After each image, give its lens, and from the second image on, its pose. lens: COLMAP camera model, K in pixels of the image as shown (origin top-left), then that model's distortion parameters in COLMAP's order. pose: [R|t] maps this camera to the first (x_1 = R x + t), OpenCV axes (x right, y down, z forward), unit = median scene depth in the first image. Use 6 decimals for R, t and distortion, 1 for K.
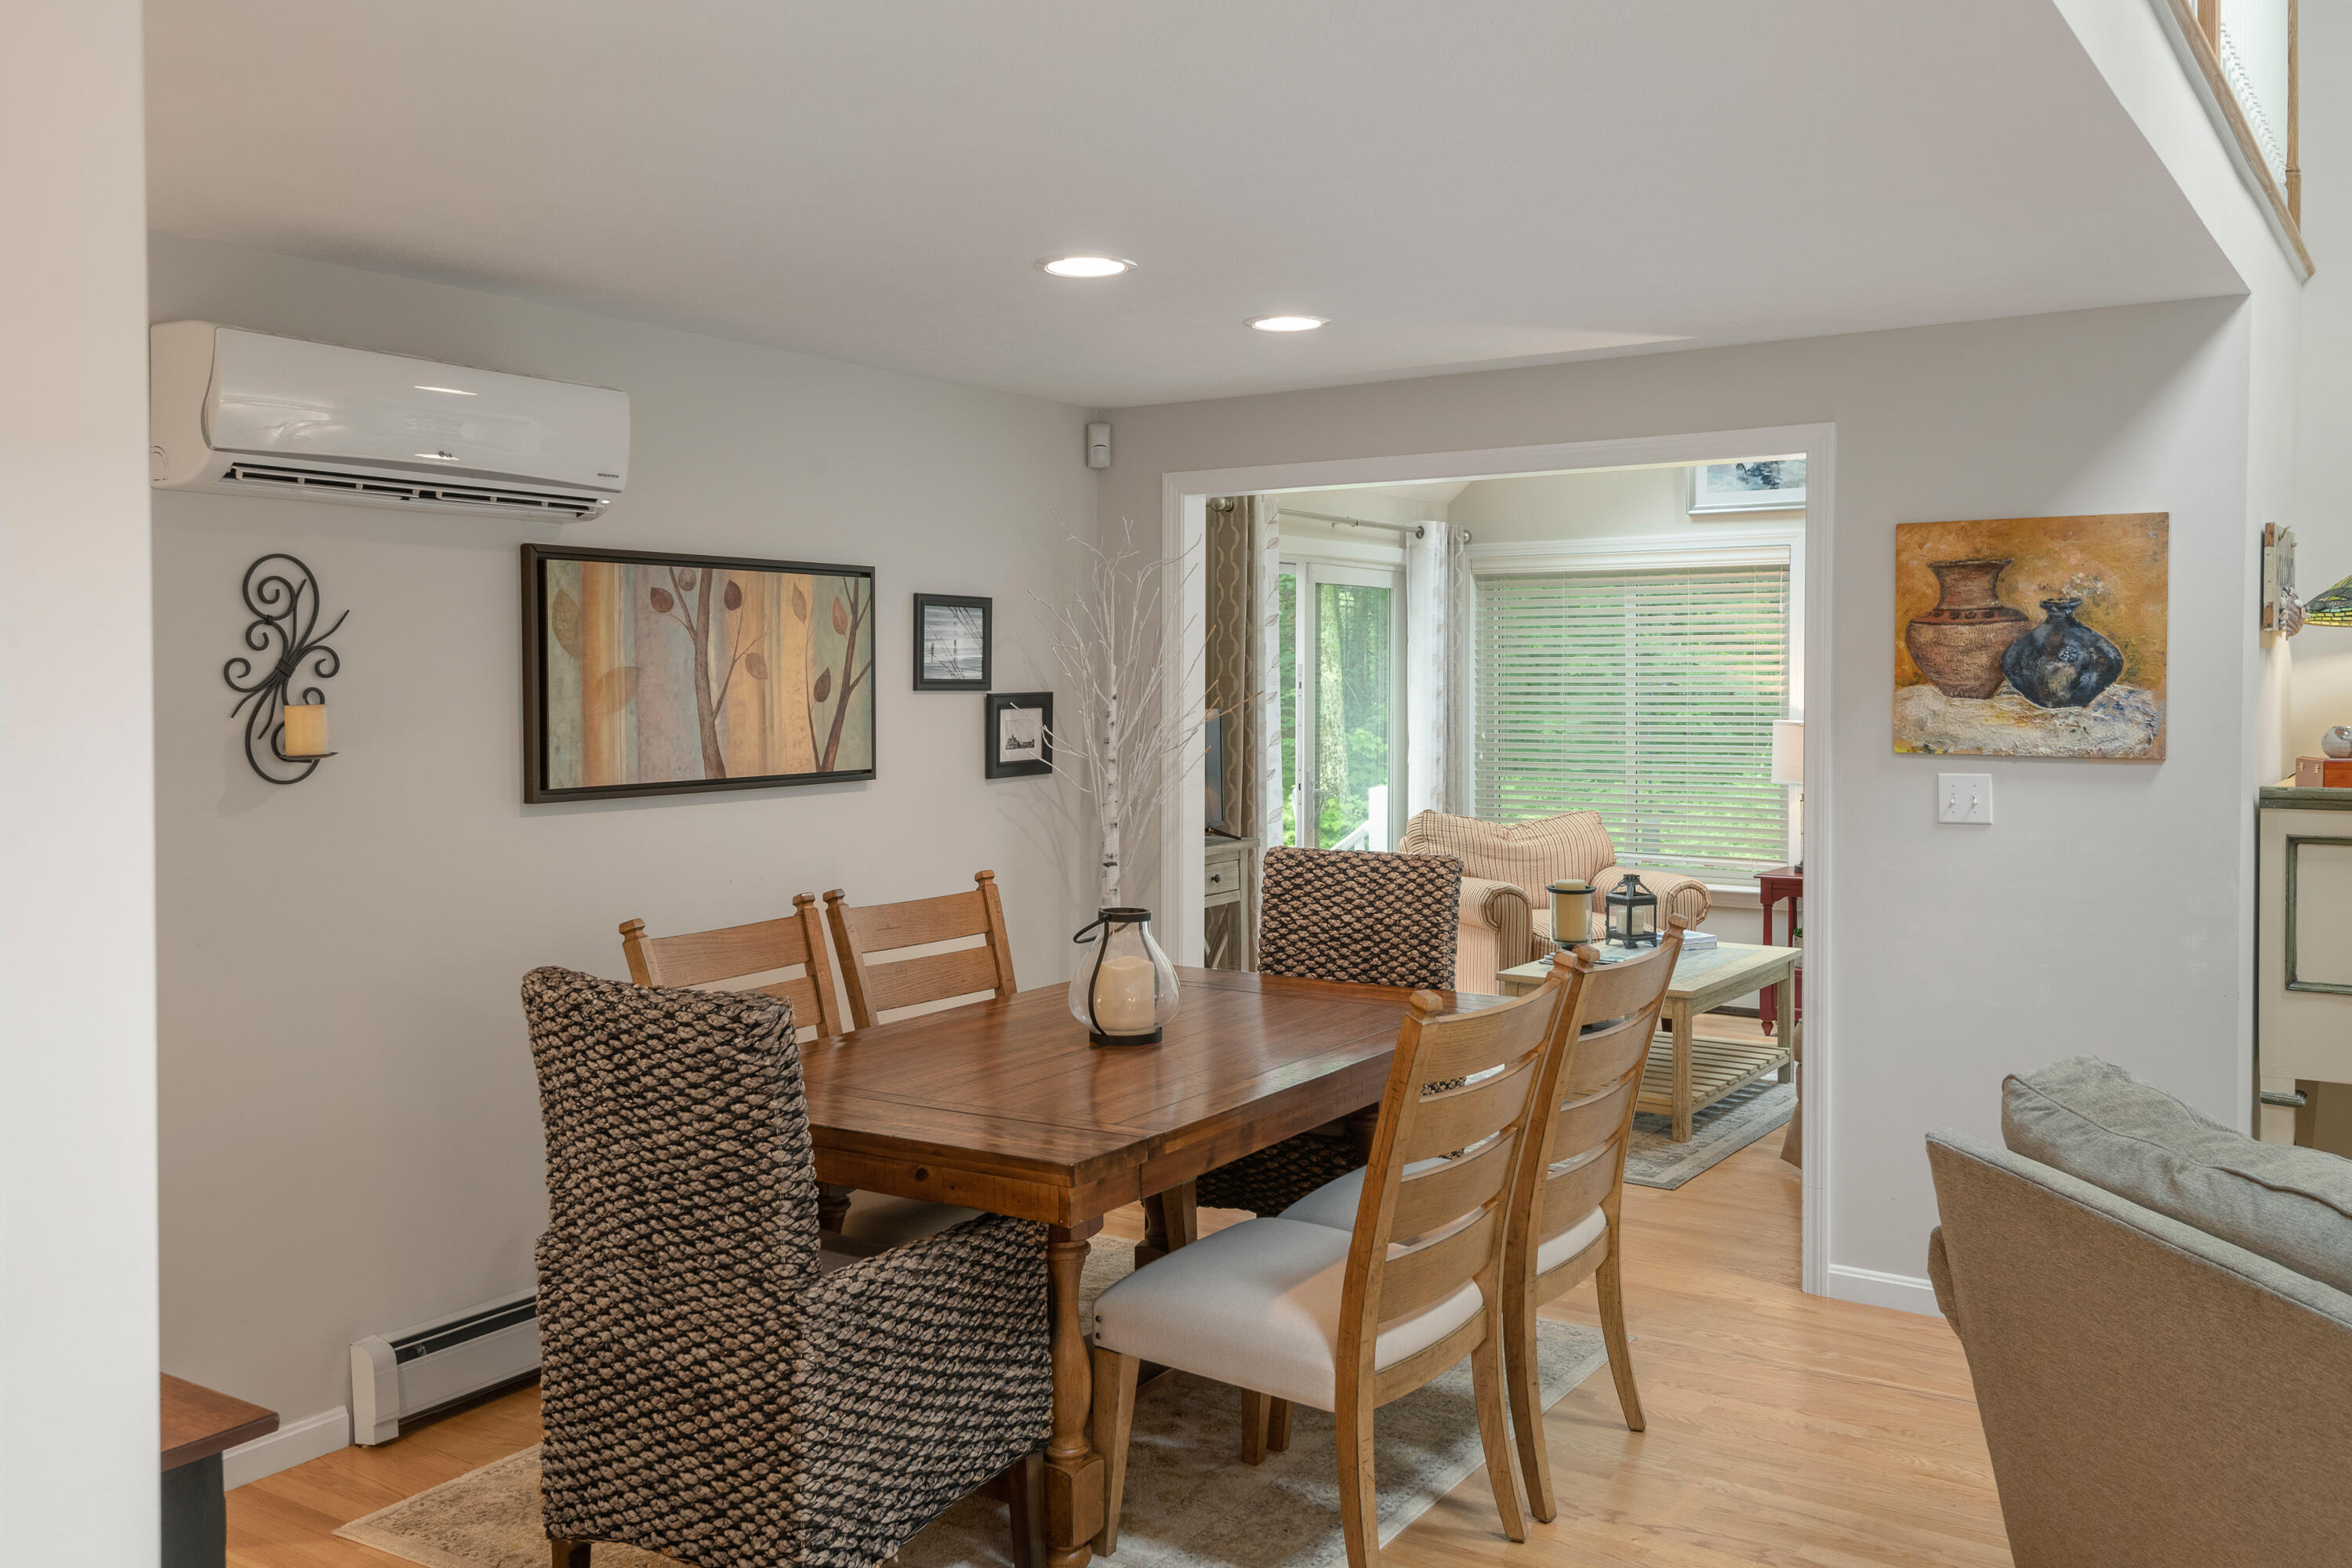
lens RADIAL K [[1926.3, 0, 1168.4], [0, 1926.3, 709.0], [0, 0, 1]] dist [0.030650, -0.030902]
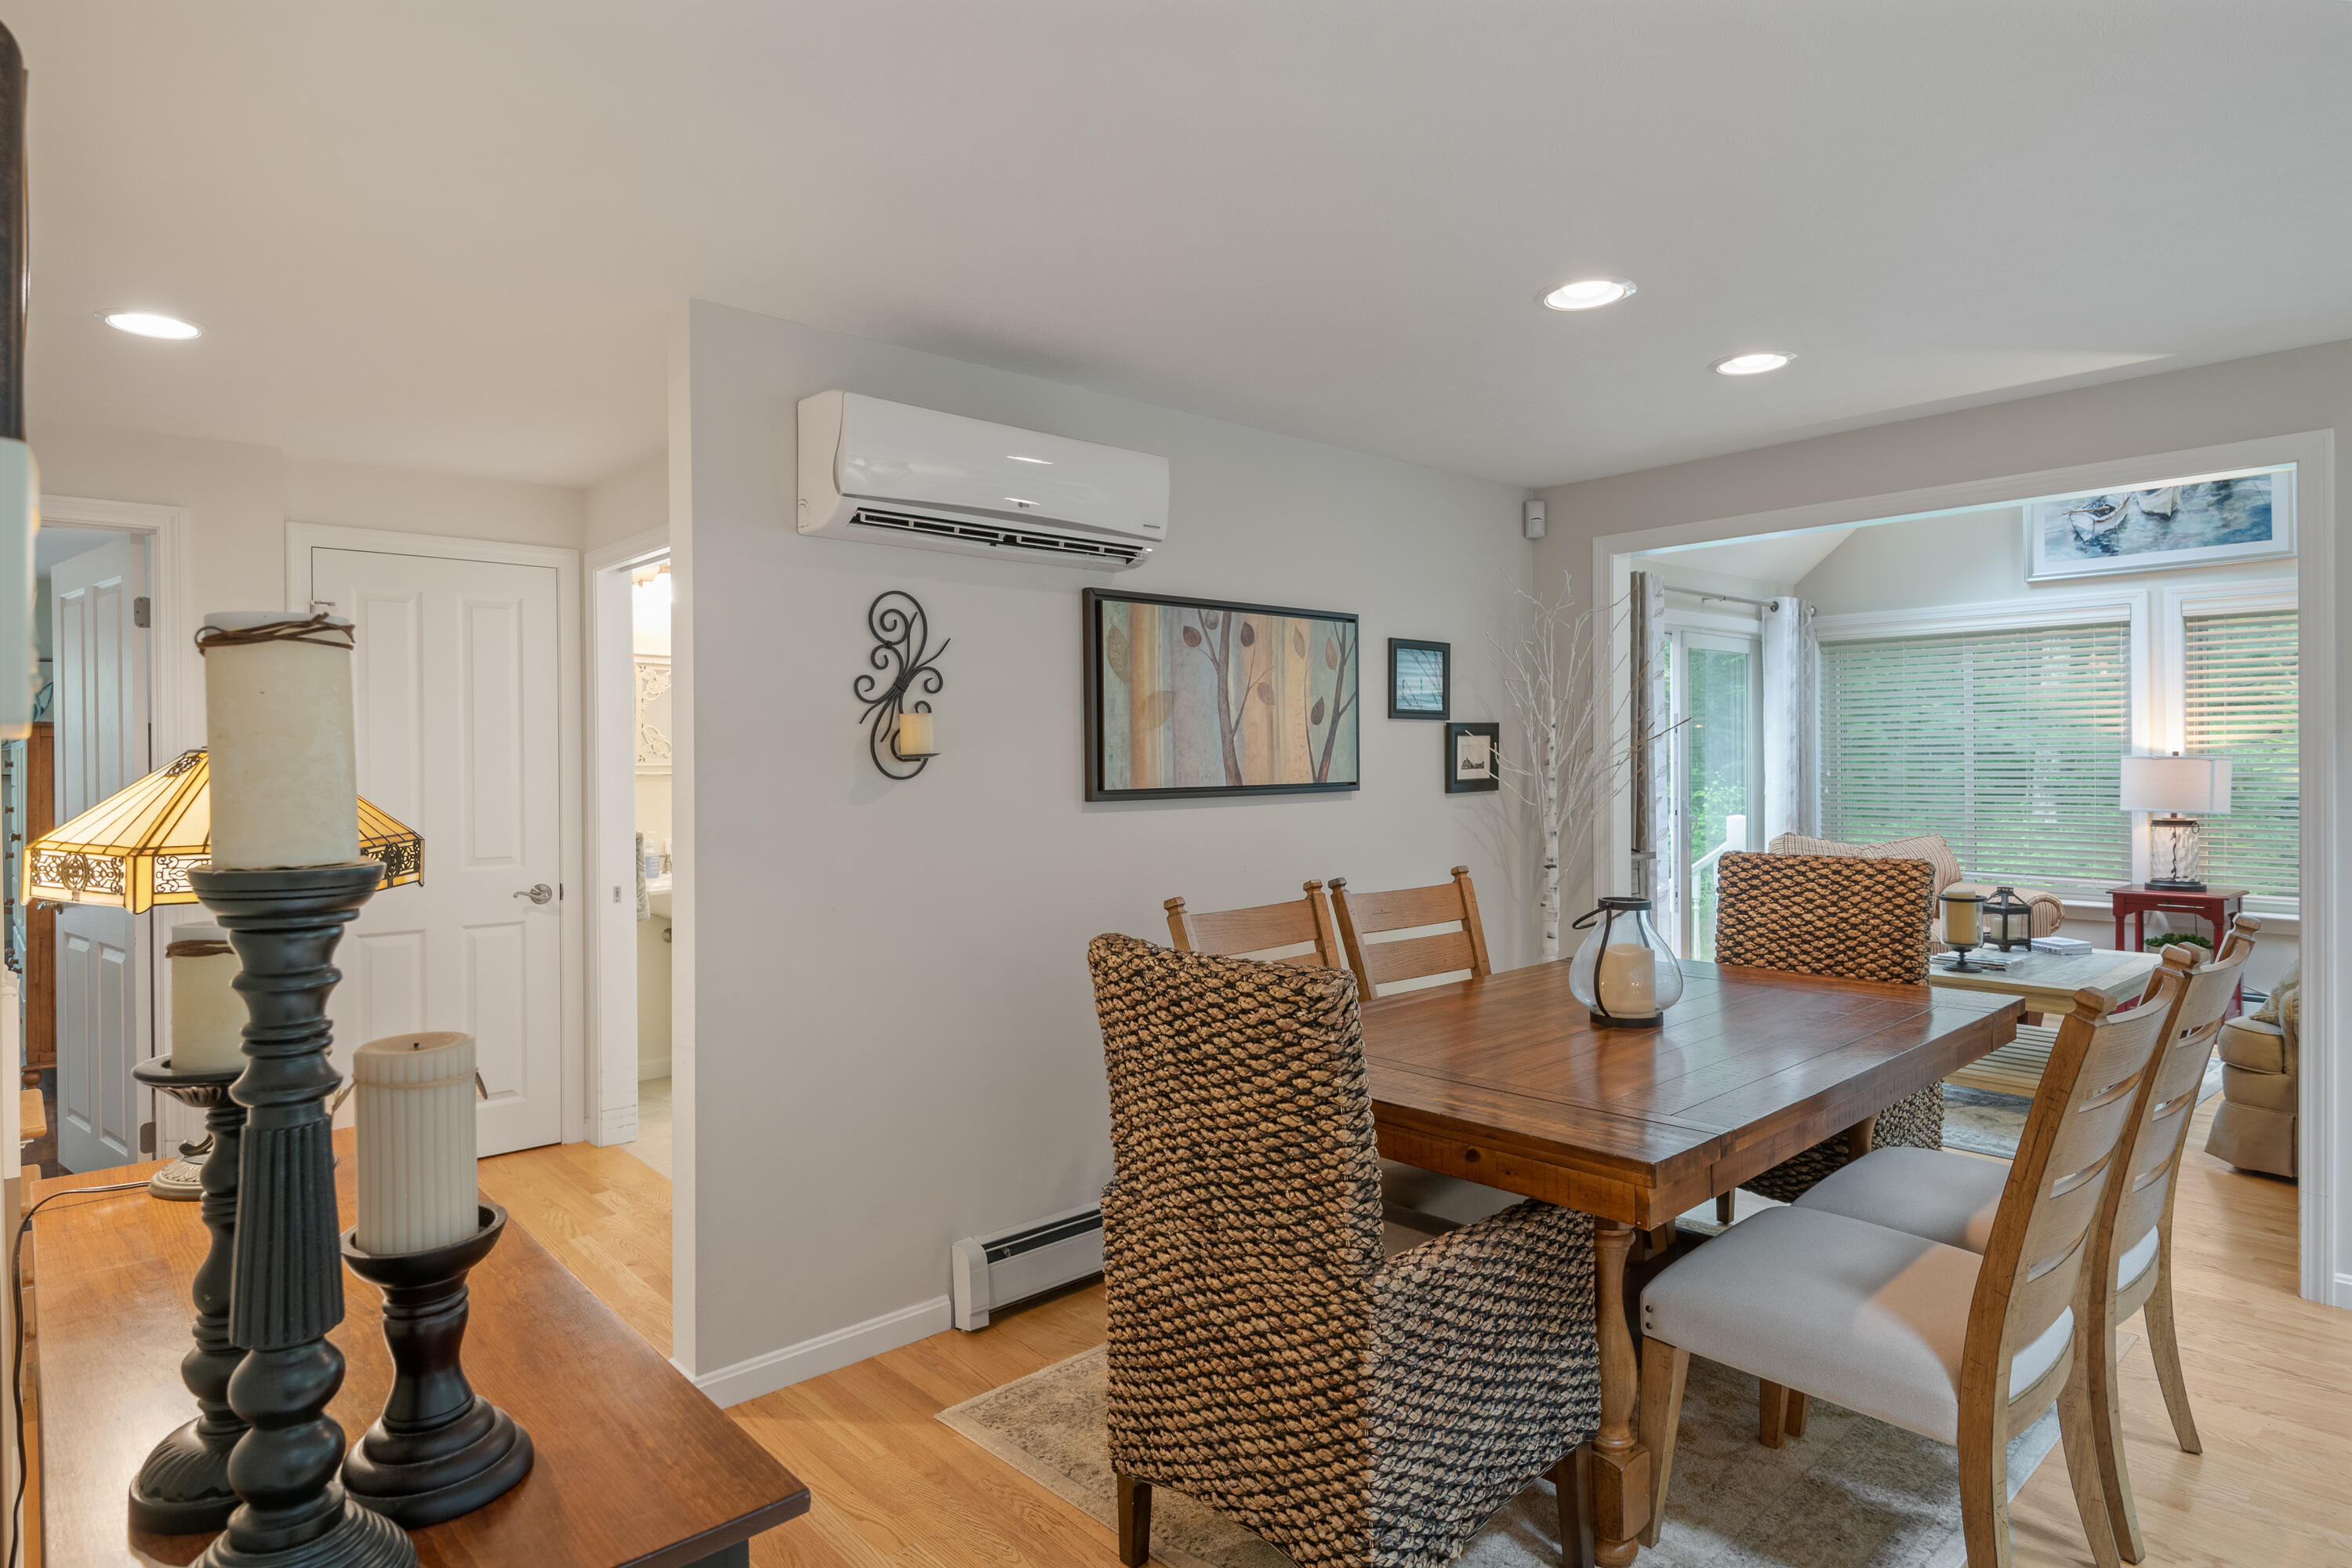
lens RADIAL K [[1281.4, 0, 1149.2], [0, 1281.4, 761.3], [0, 0, 1]] dist [0.011279, -0.021917]
pose [[0.965013, -0.005309, -0.262148, -0.078893], [0.001949, 0.999913, -0.013076, 0.032690], [0.262195, 0.012107, 0.964939, 0.220848]]
